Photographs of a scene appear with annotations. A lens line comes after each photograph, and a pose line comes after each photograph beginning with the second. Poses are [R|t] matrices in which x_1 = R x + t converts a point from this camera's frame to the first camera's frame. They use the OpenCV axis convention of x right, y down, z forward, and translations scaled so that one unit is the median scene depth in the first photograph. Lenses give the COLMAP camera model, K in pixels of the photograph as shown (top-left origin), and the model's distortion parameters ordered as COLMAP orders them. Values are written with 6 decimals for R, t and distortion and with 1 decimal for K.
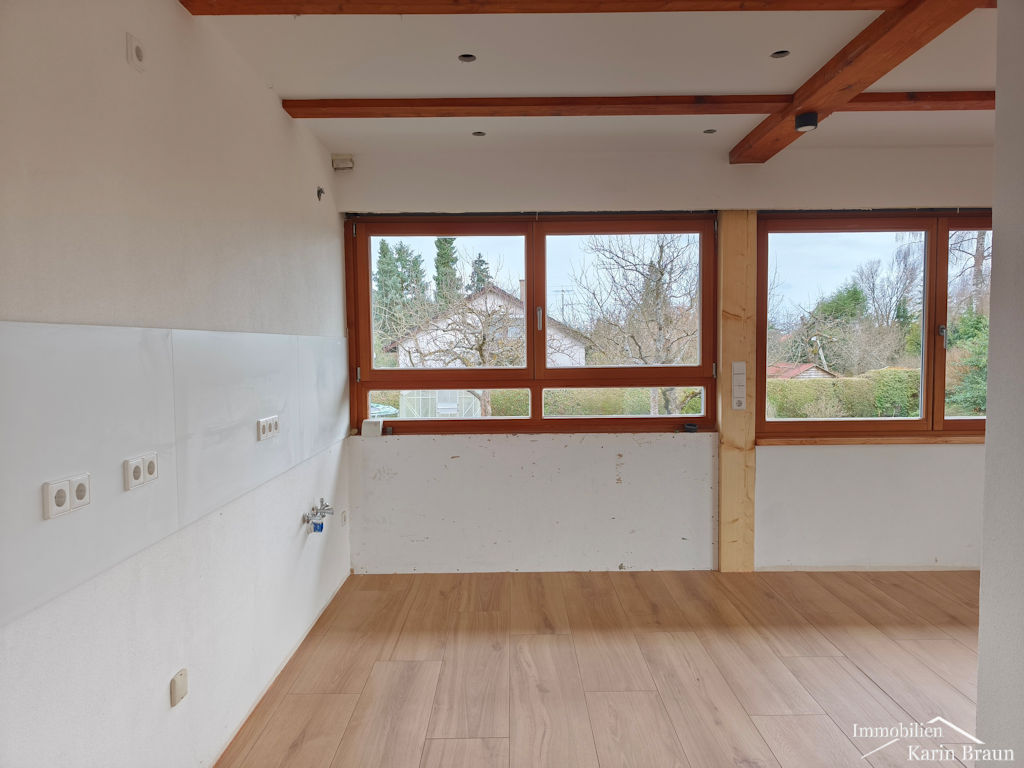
lens RADIAL K [[697.2, 0, 512.0], [0, 697.2, 384.0], [0, 0, 1]] dist [0.033734, 0.000404]
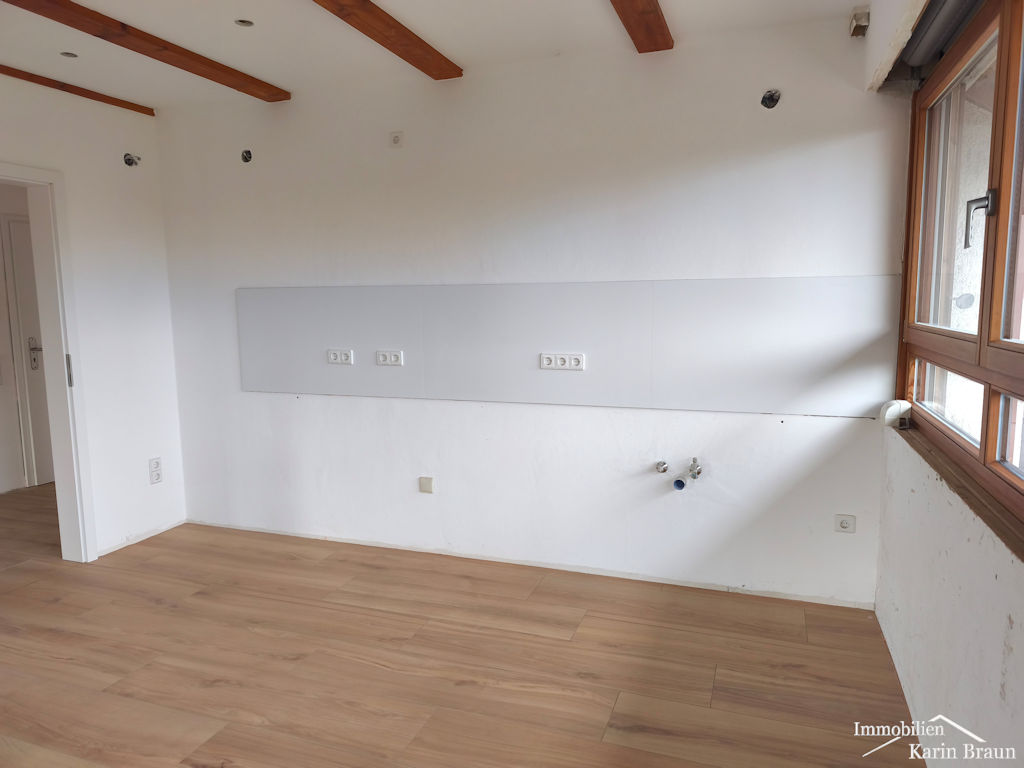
lens RADIAL K [[697.2, 0, 512.0], [0, 697.2, 384.0], [0, 0, 1]] dist [0.033734, 0.000404]
pose [[-0.336950, 0.129800, -0.932532, 0.608287], [-0.035184, 0.988024, 0.150237, -0.057269], [0.940865, 0.083432, -0.328348, 0.997129]]
